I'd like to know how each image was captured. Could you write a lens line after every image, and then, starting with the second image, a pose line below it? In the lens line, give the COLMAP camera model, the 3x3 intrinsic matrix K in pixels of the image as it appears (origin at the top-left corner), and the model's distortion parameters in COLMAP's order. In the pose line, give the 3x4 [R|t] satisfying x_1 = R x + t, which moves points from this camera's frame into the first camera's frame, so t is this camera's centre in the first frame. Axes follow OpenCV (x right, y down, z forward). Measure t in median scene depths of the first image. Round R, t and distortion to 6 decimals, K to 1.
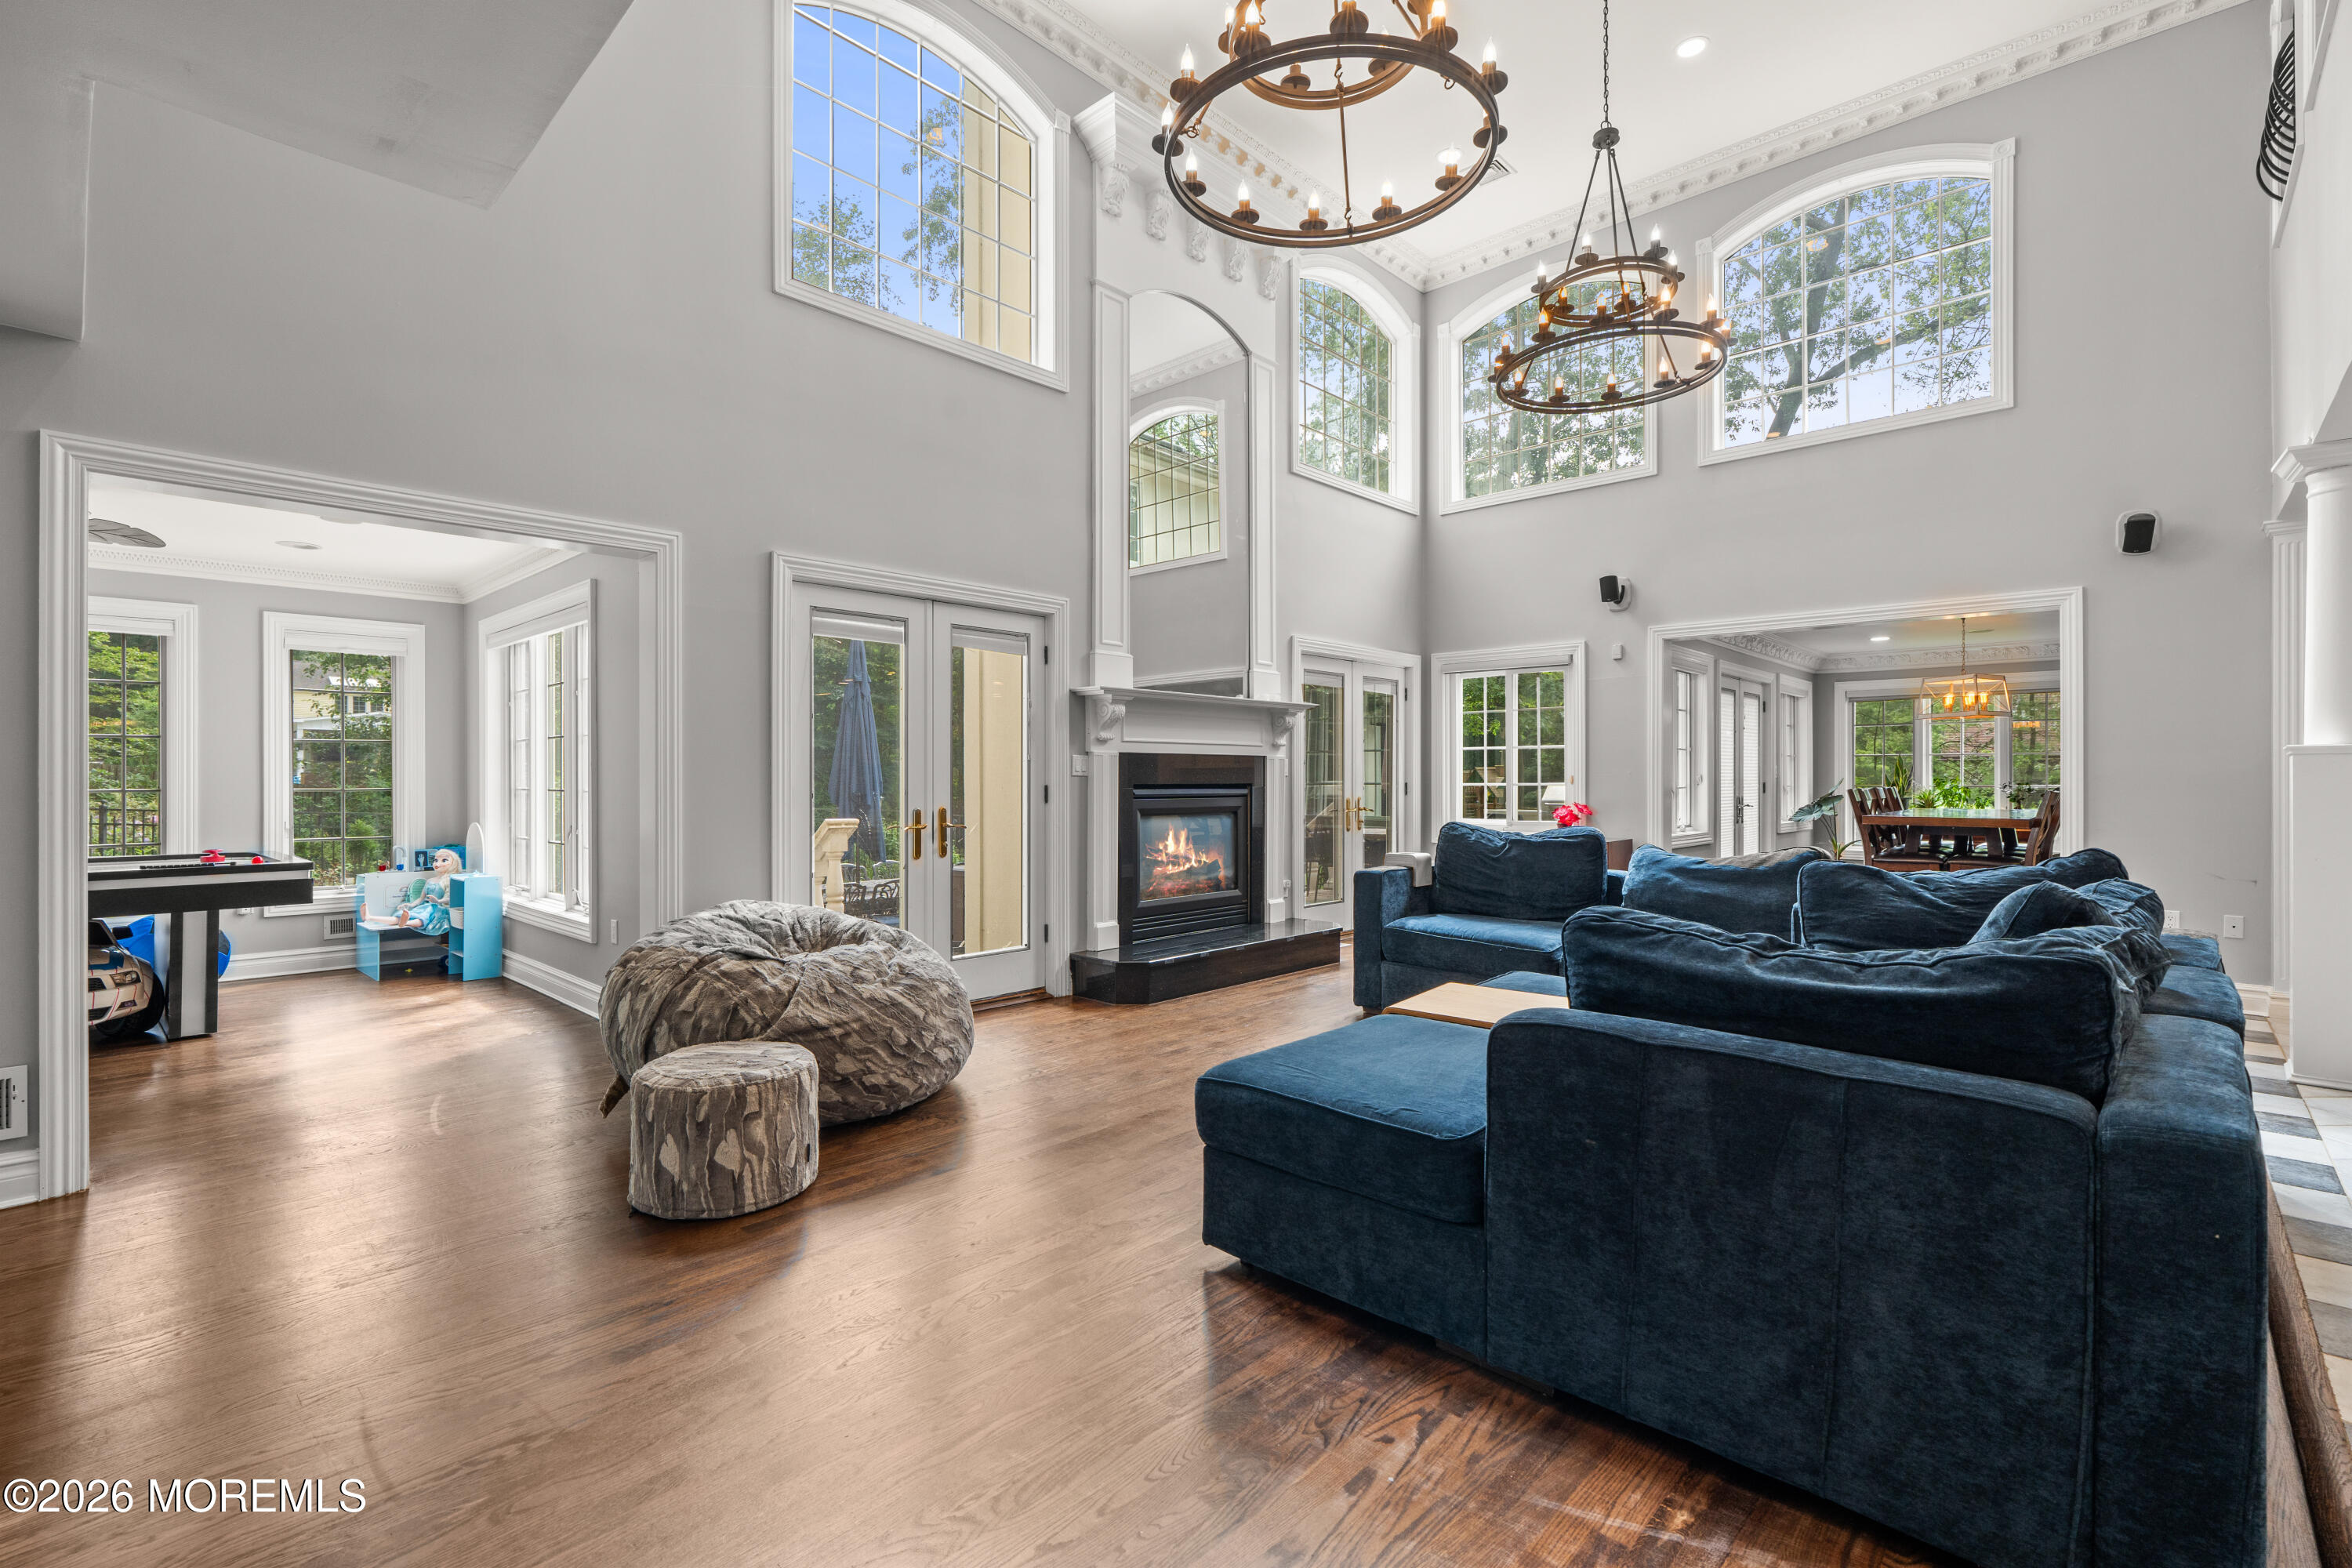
lens RADIAL K [[1060.9, 0, 1170.2], [0, 1060.9, 783.9], [0, 0, 1]] dist [-0.001833, -0.000031]
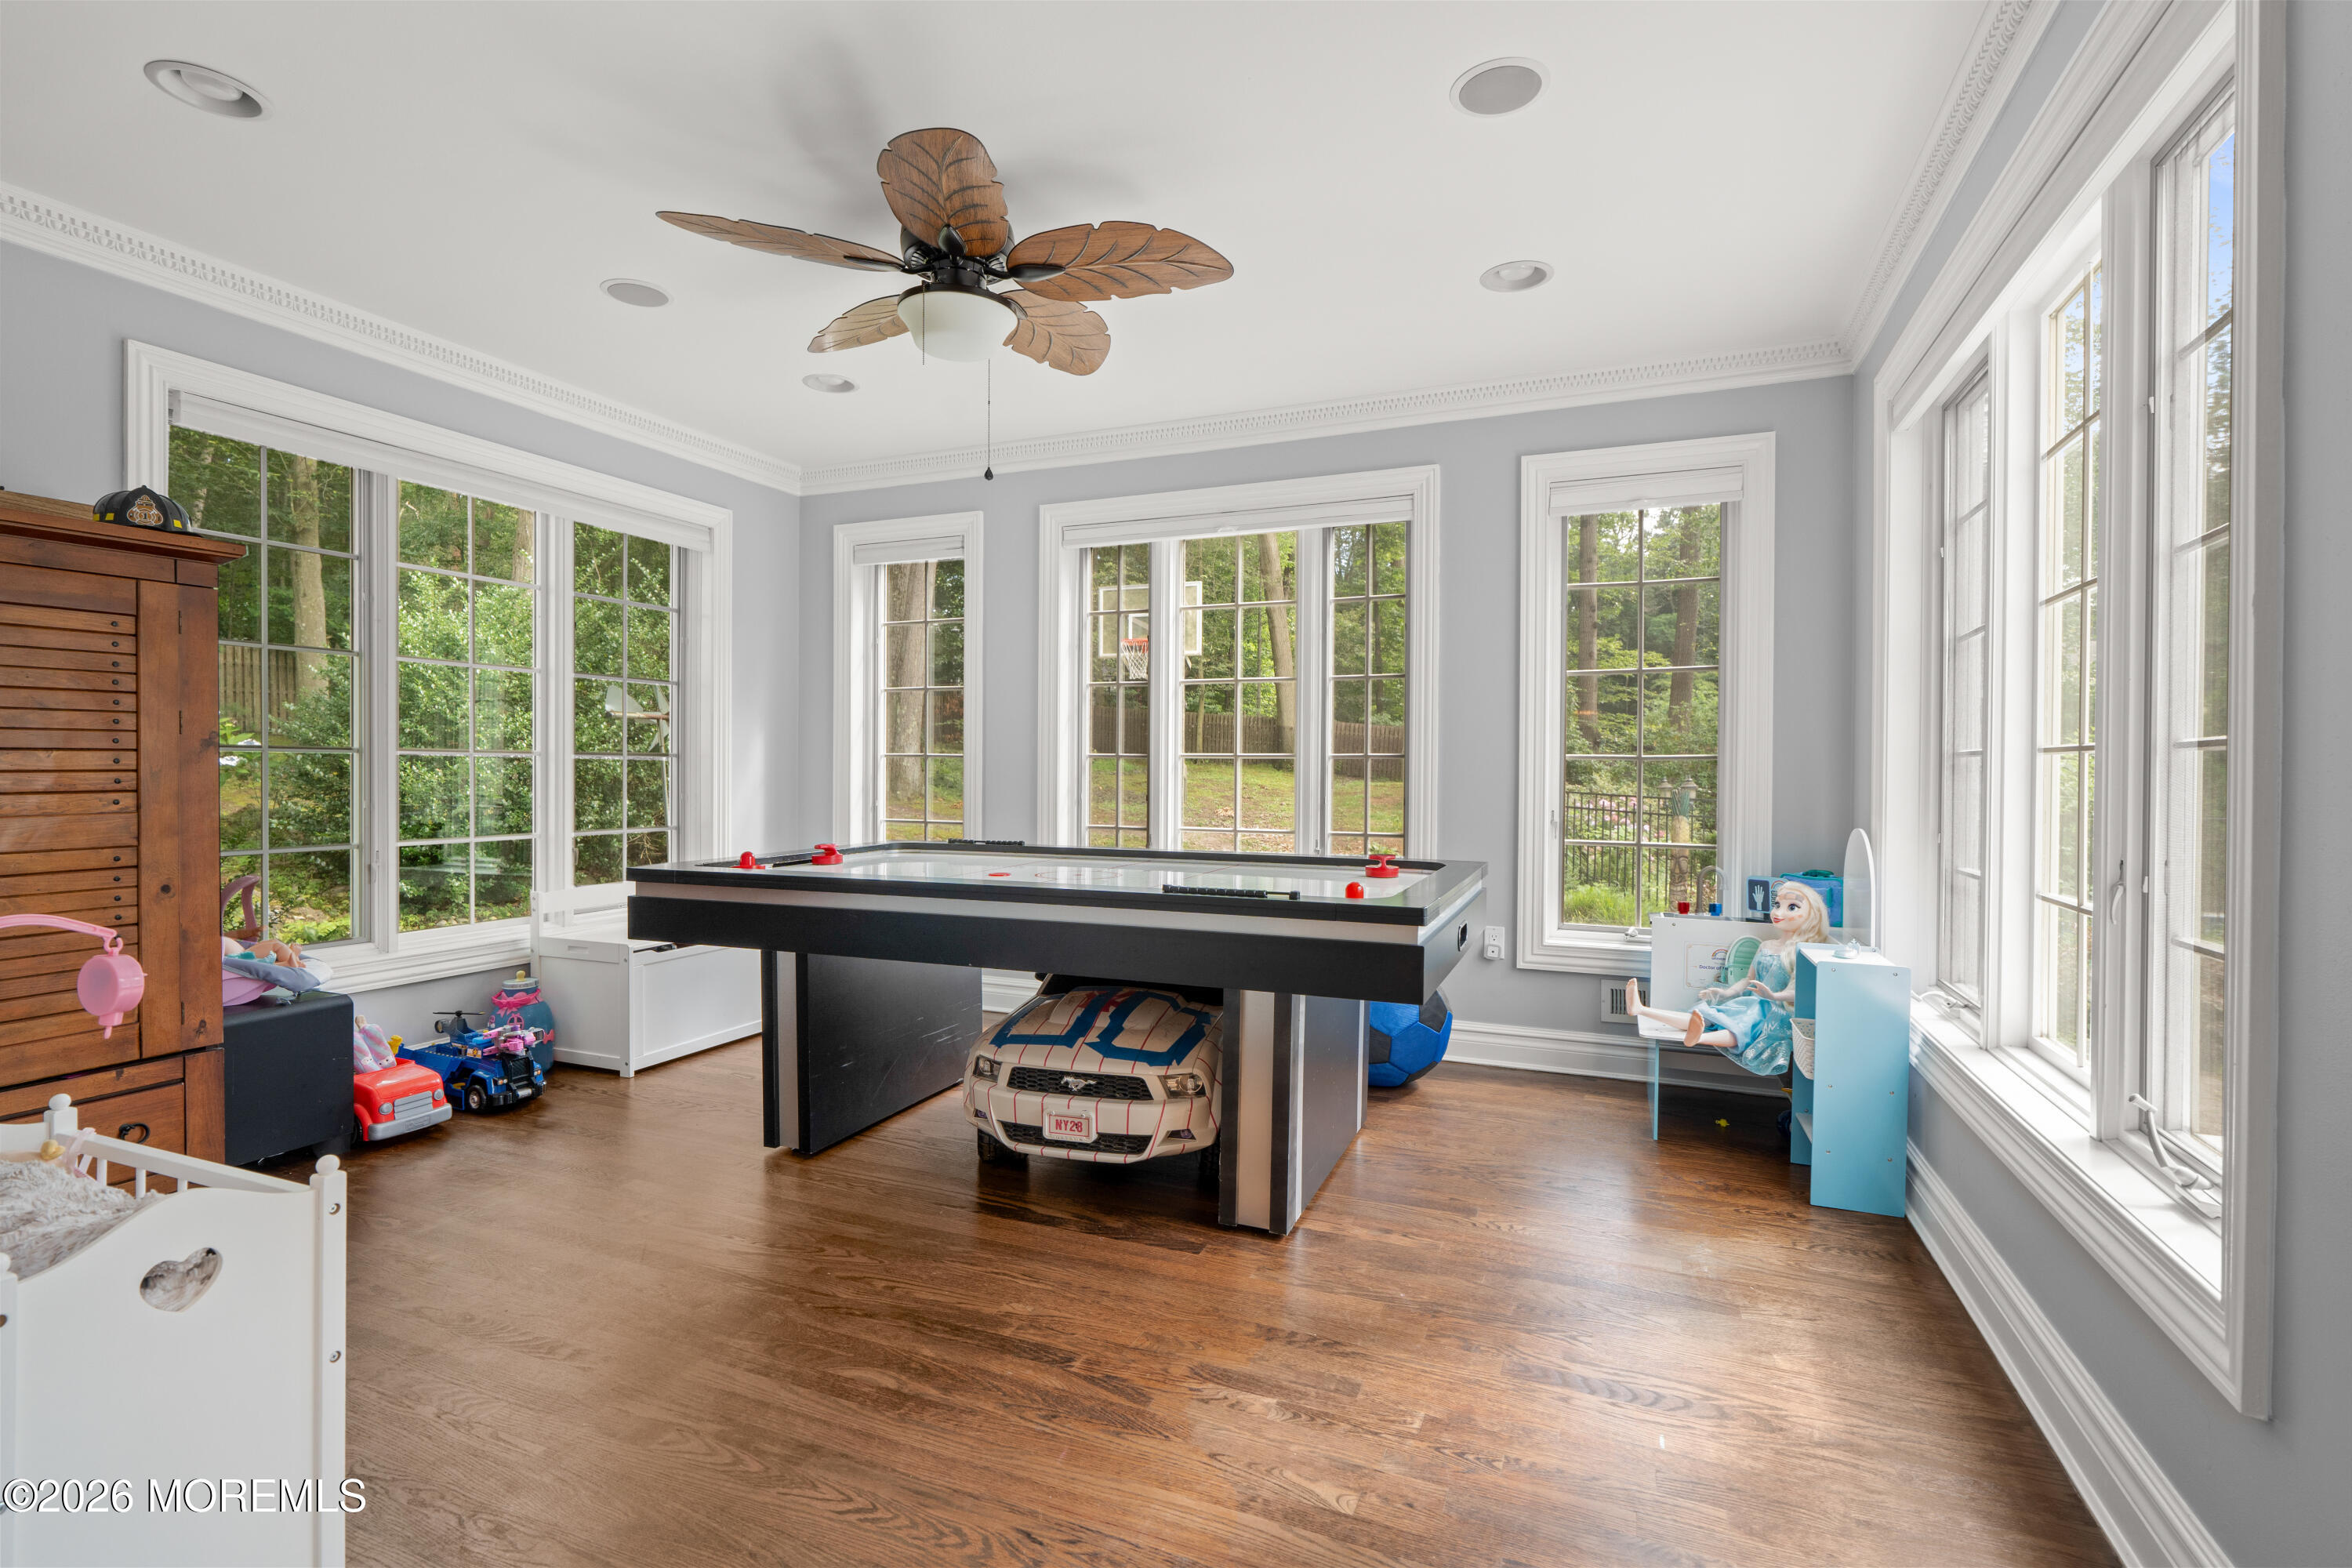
lens RADIAL K [[1101.7, 0, 1171.1], [0, 1101.7, 777.7], [0, 0, 1]] dist [-0.003874, 0.002111]
pose [[0.363236, 0.010352, -0.931640, -0.342530], [-0.012335, 0.999904, 0.006301, 0.016111], [0.931616, 0.009203, 0.363329, 0.583628]]
